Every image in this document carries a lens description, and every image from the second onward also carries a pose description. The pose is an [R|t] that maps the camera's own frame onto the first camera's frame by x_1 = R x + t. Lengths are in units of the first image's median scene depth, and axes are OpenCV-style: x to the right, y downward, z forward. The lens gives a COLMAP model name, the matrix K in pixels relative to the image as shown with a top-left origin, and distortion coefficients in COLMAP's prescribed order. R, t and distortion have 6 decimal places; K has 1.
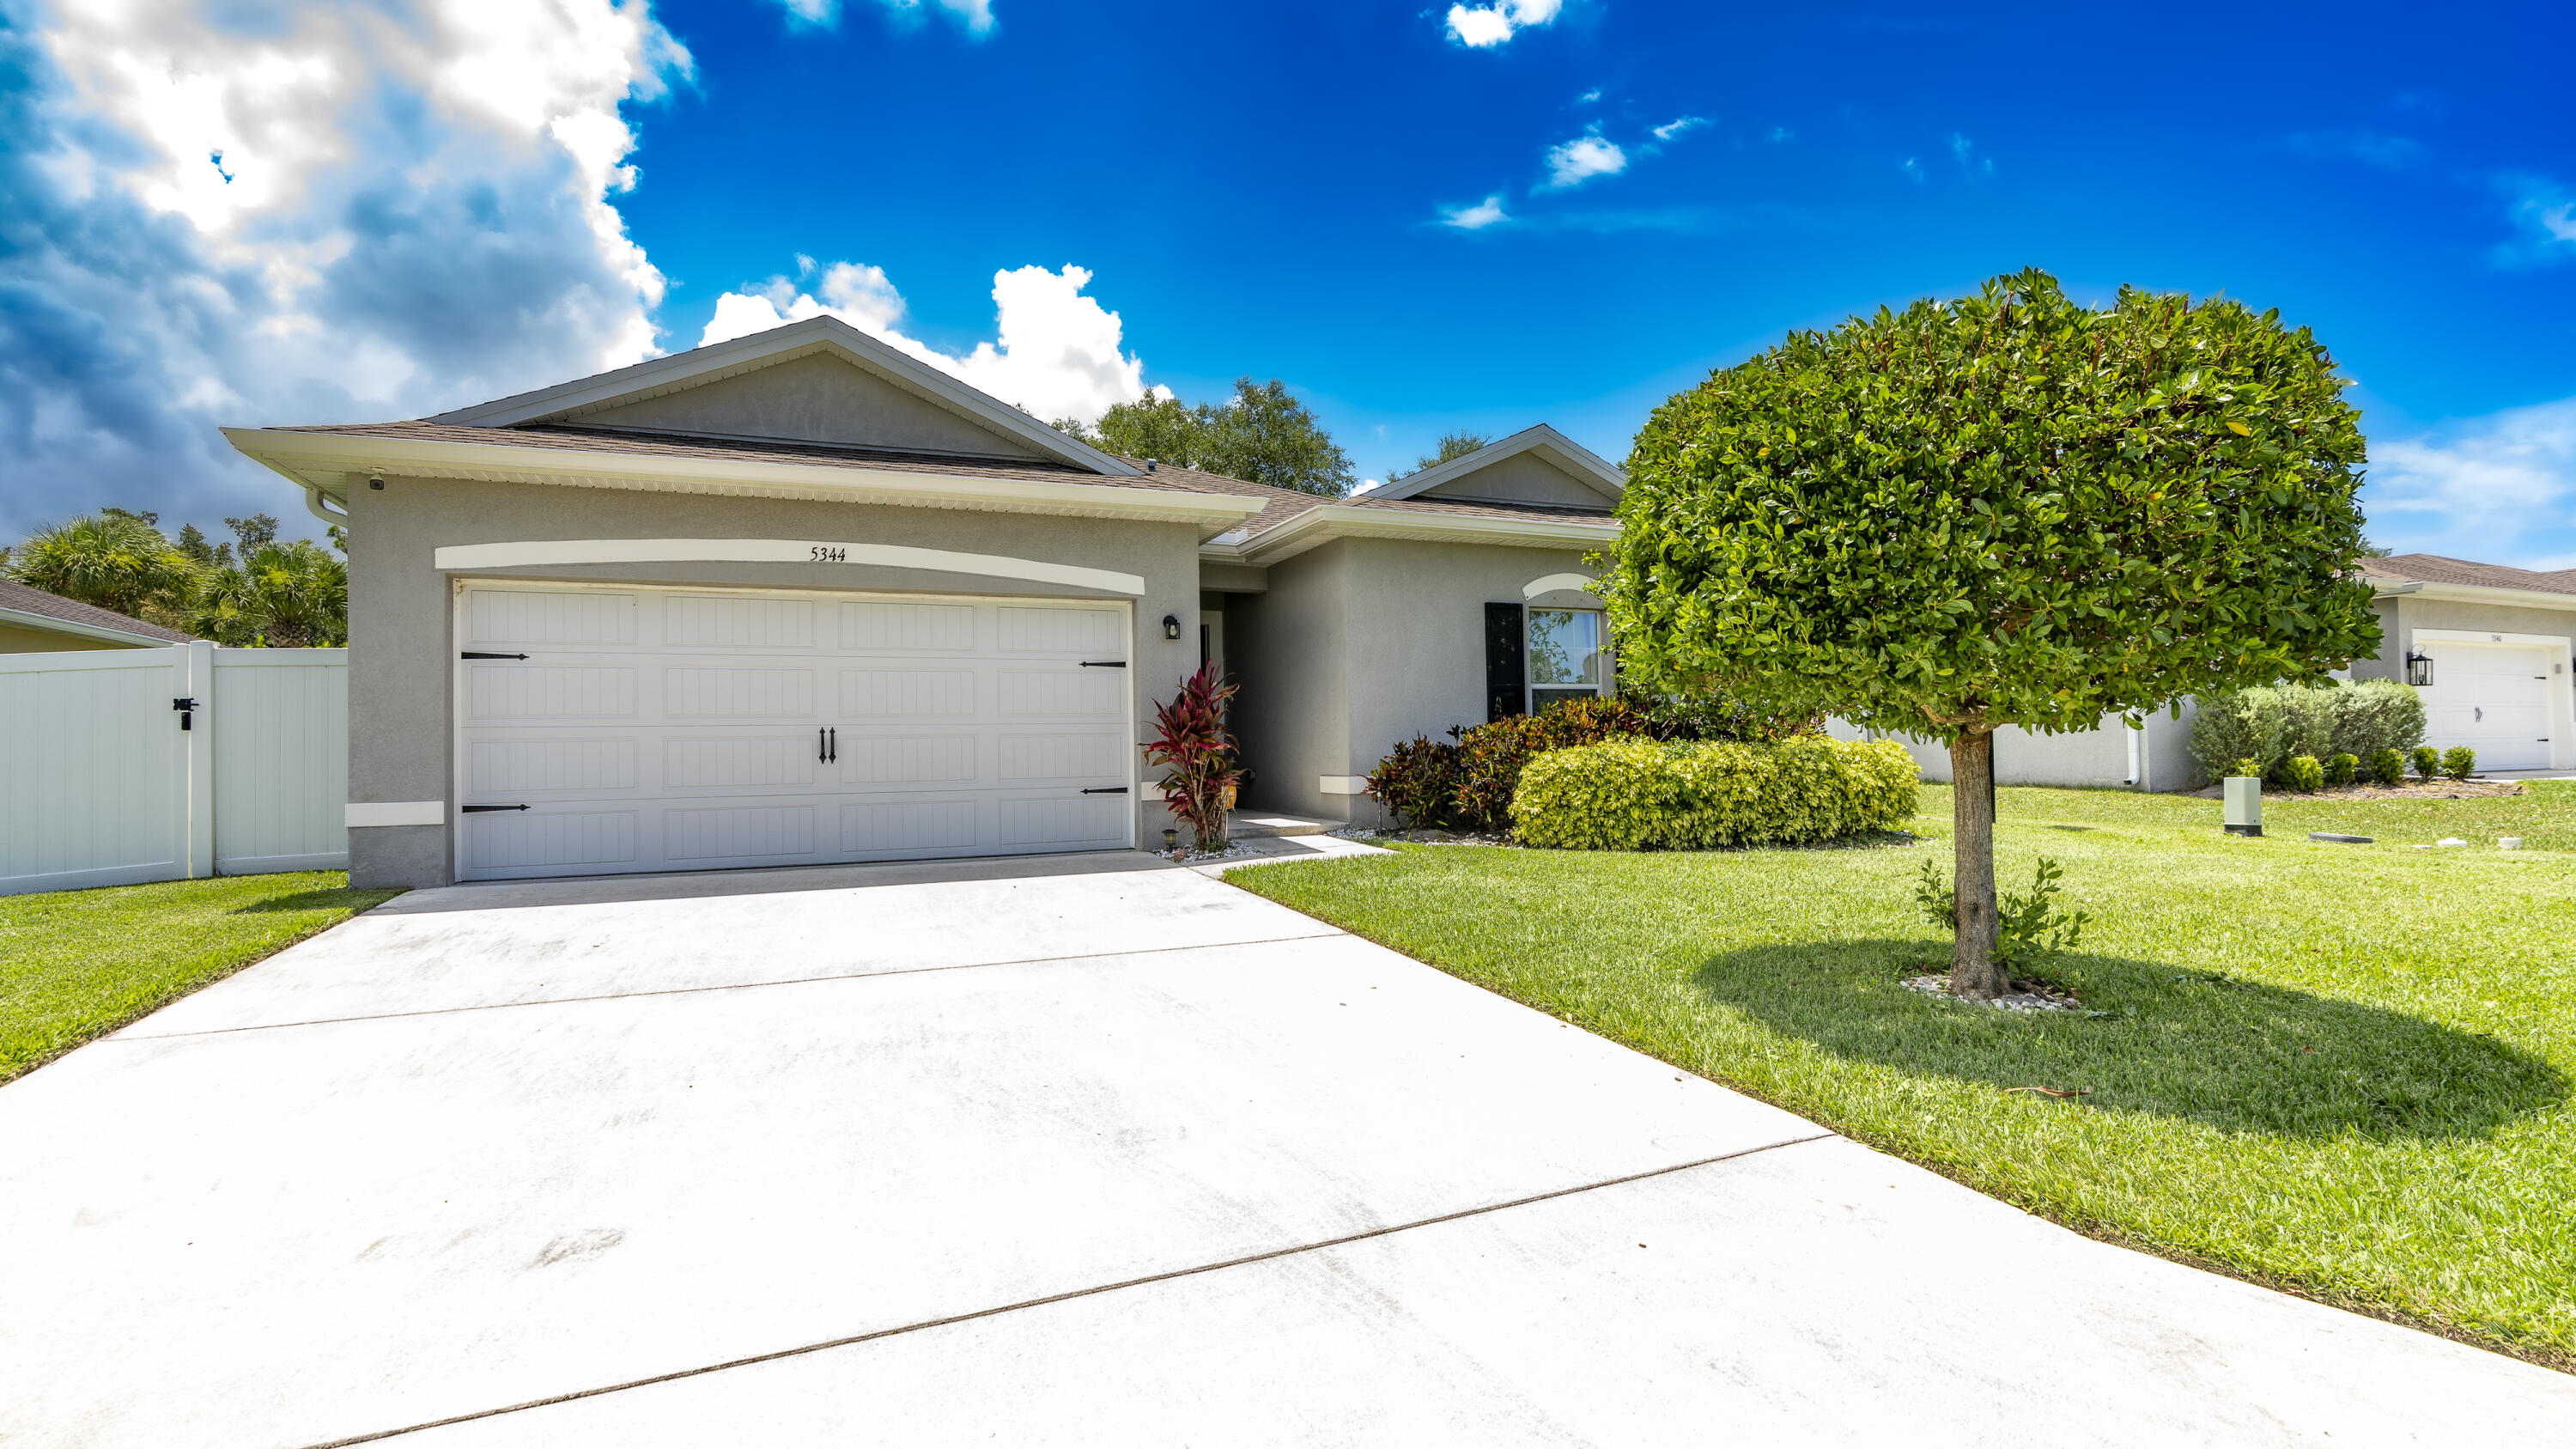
lens RADIAL K [[1187.9, 0, 1297.2], [0, 1187.9, 724.3], [0, 0, 1]] dist [-0.013453, 0.007396]
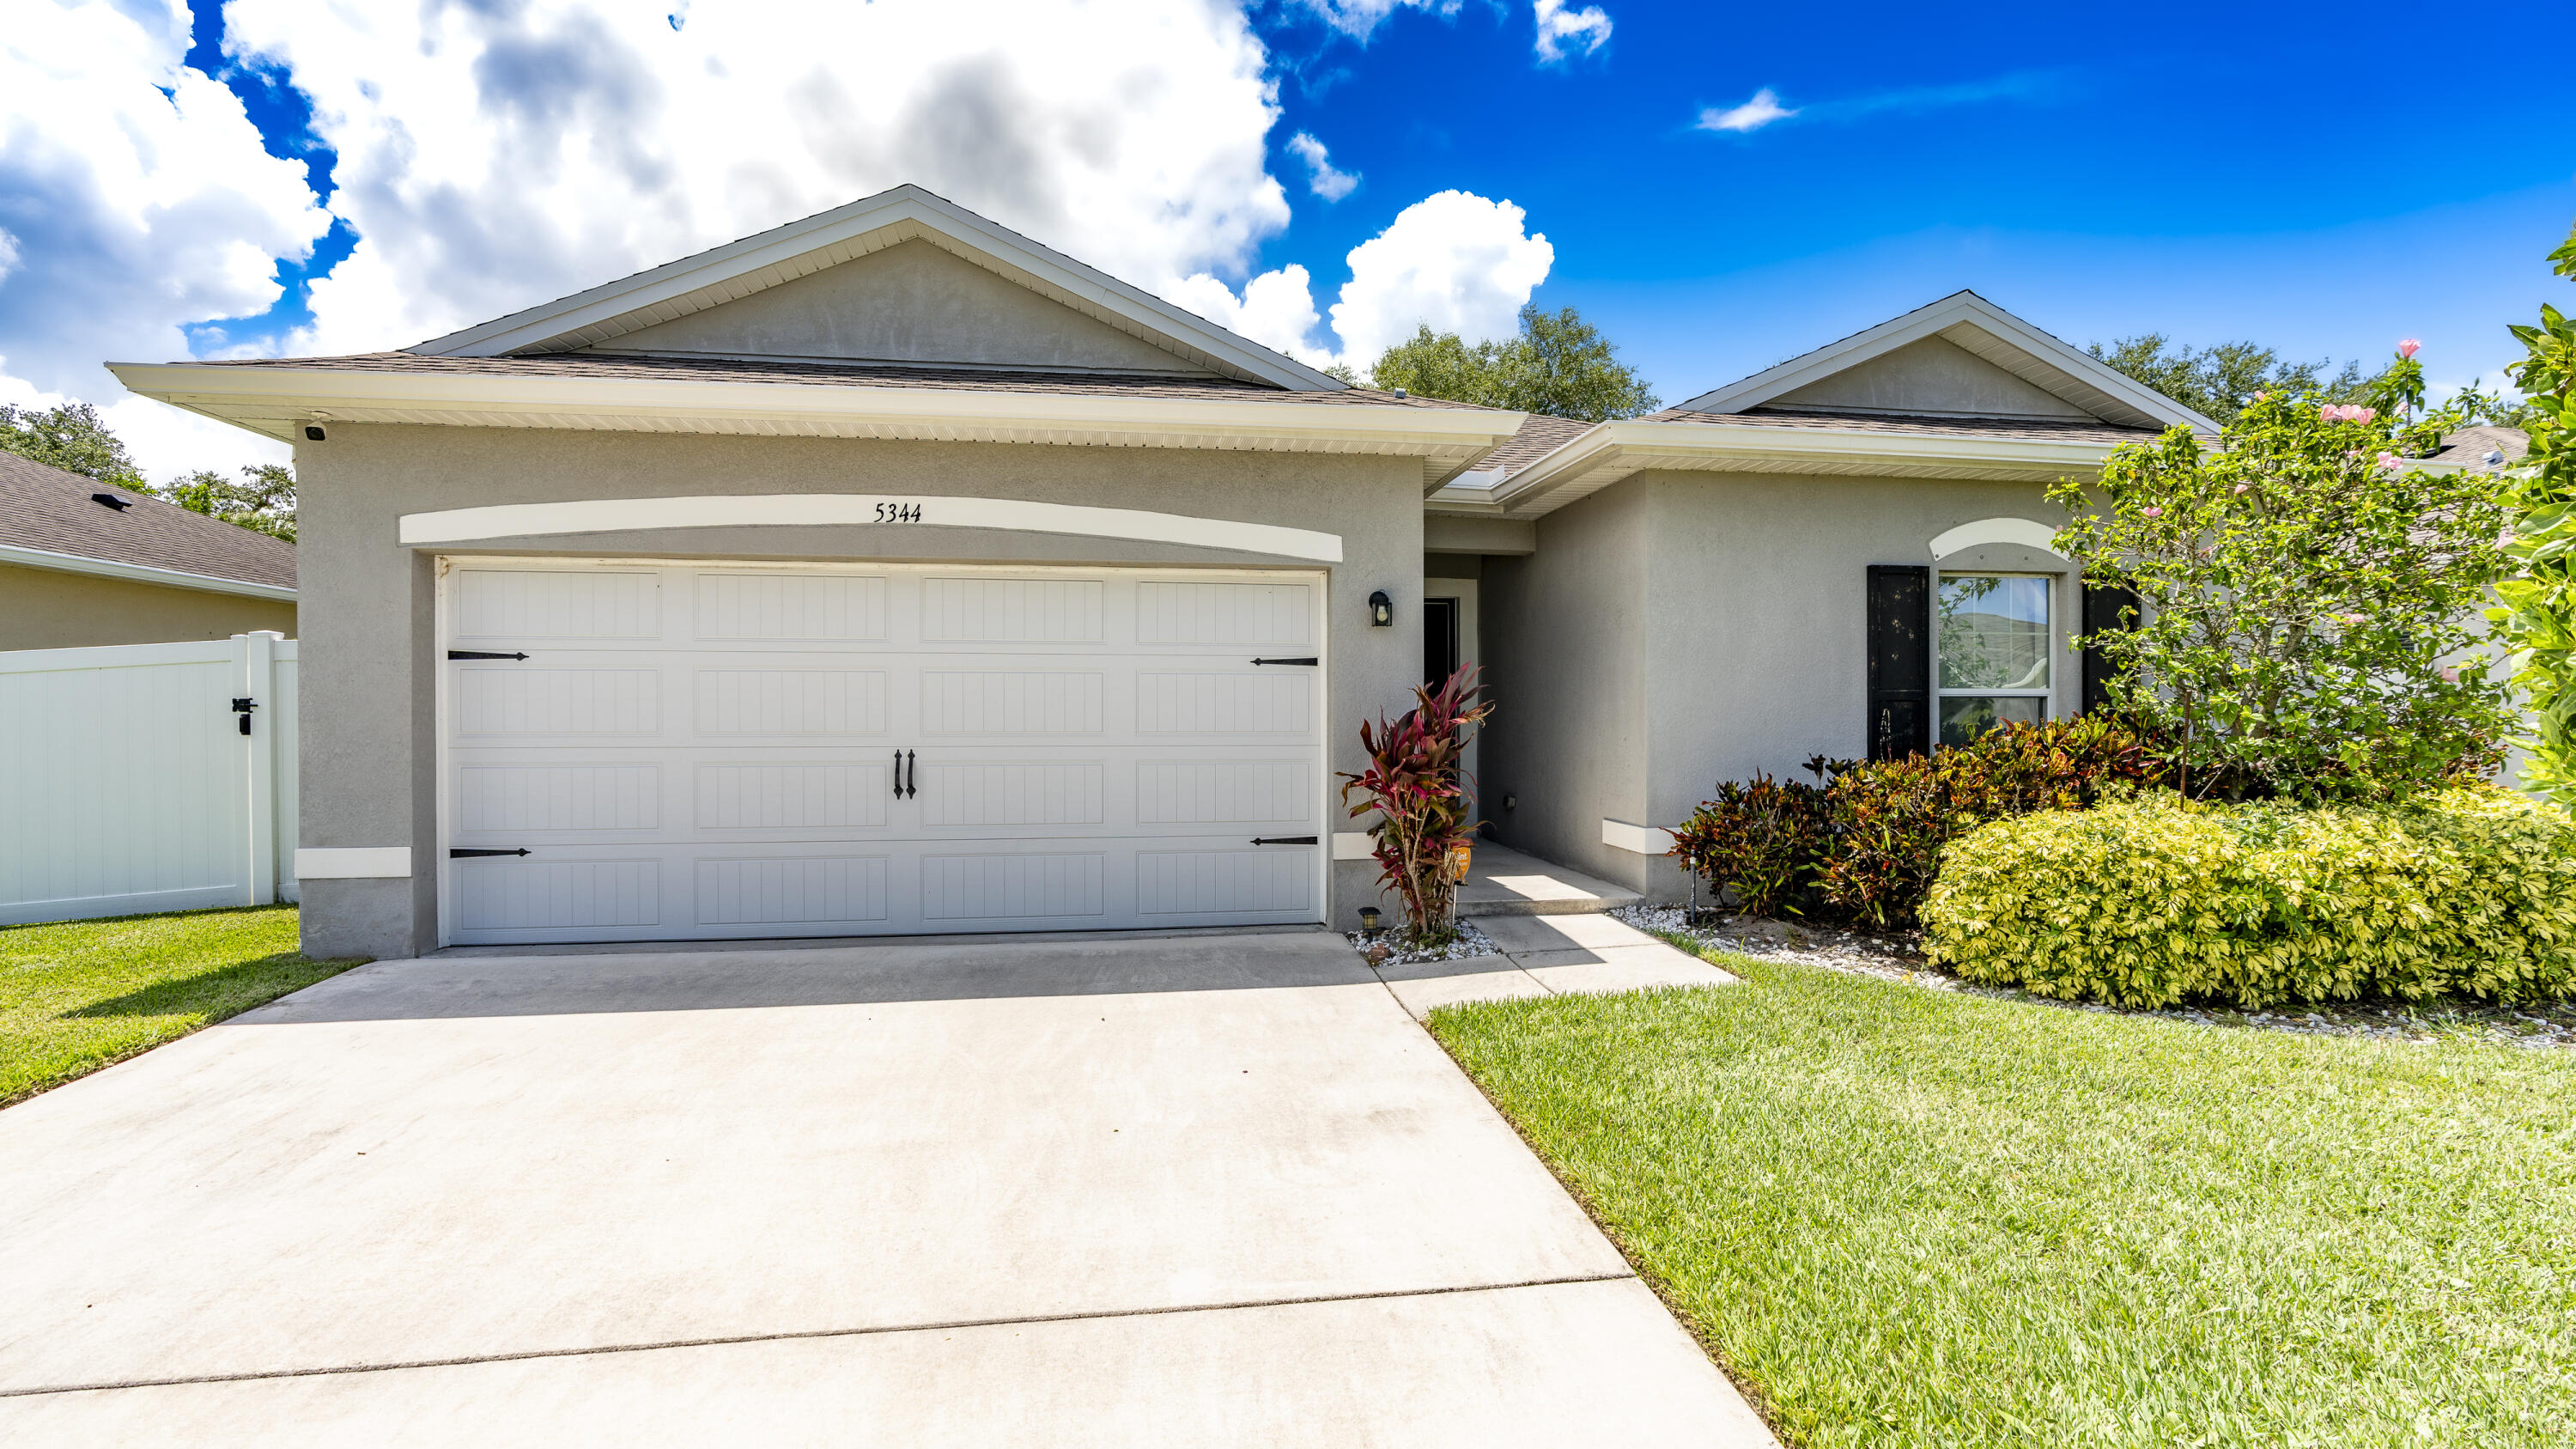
lens RADIAL K [[1177.3, 0, 1288.4], [0, 1177.3, 719.1], [0, 0, 1]] dist [-0.011270, 0.005032]
pose [[0.967456, 0.019529, -0.252283, 0.017160], [-0.011746, 0.999408, 0.032322, -0.043532], [0.252765, -0.028307, 0.967113, 0.362489]]
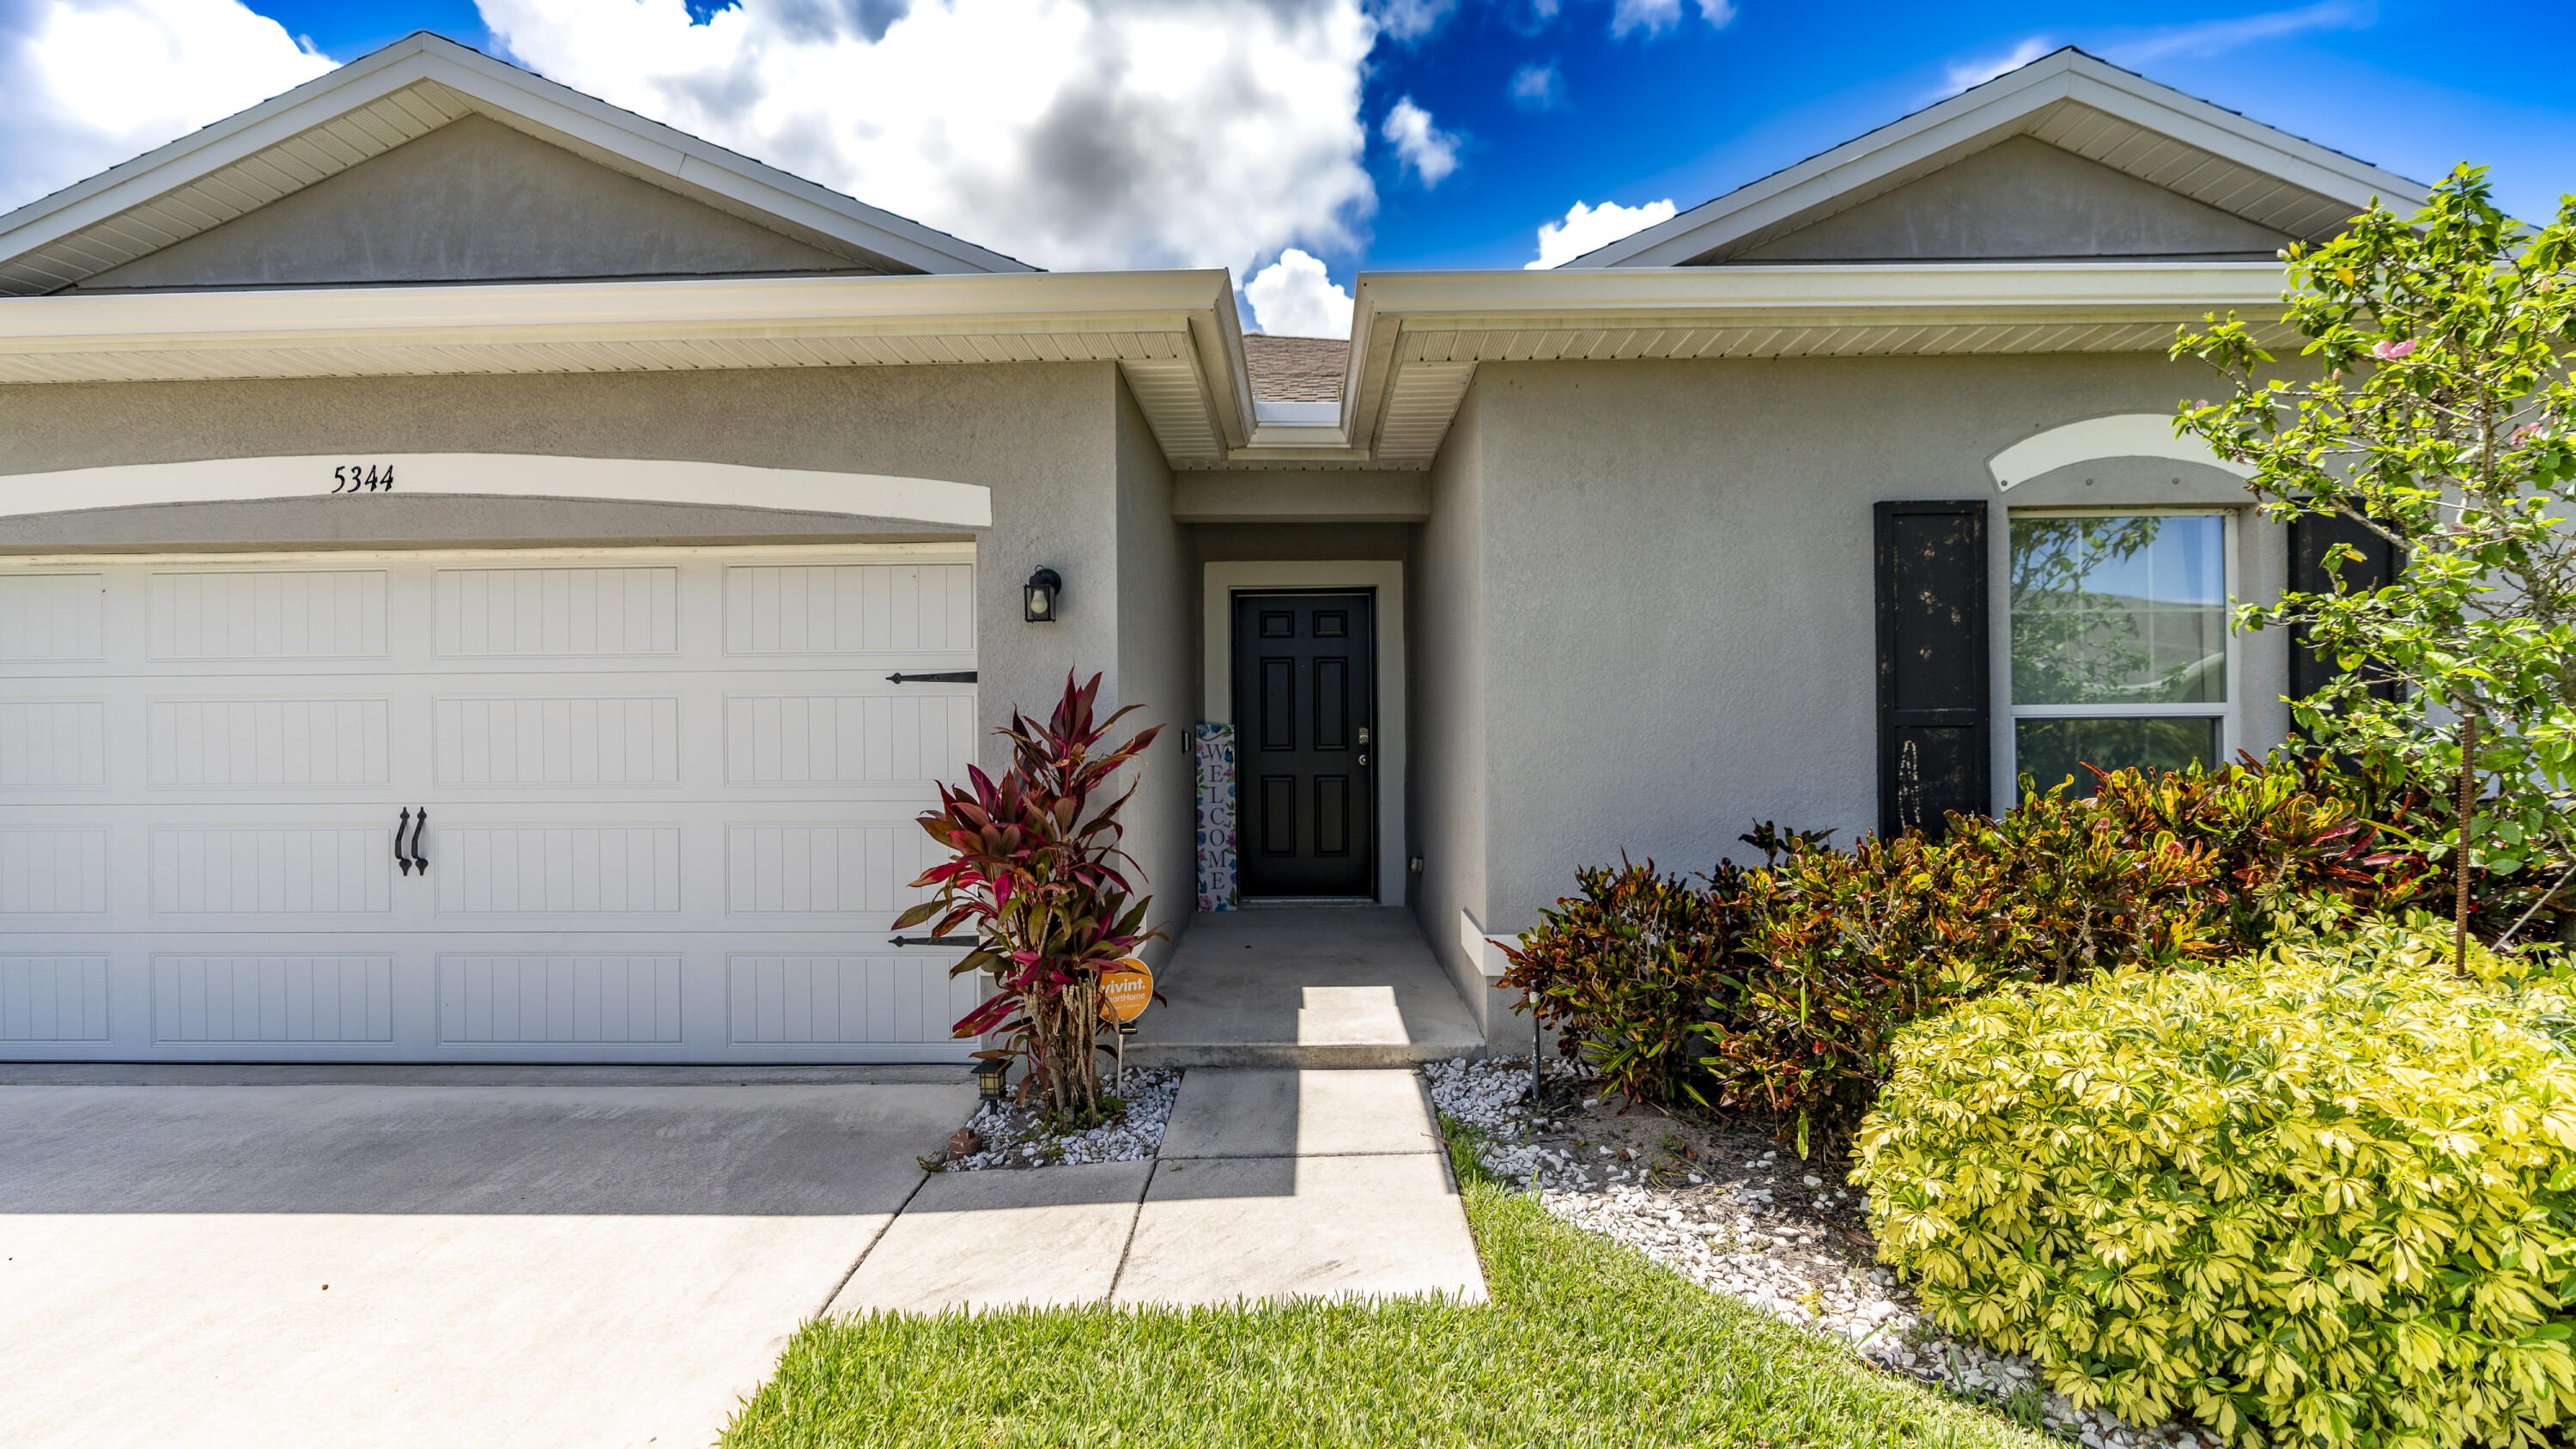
lens RADIAL K [[1163.4, 0, 1276.4], [0, 1163.4, 721.7], [0, 0, 1]] dist [-0.008604, 0.003752]
pose [[0.905301, 0.010349, -0.424644, 0.178936], [0.001205, 0.999637, 0.026932, -0.050295], [0.424768, -0.024893, 0.904960, 0.706645]]
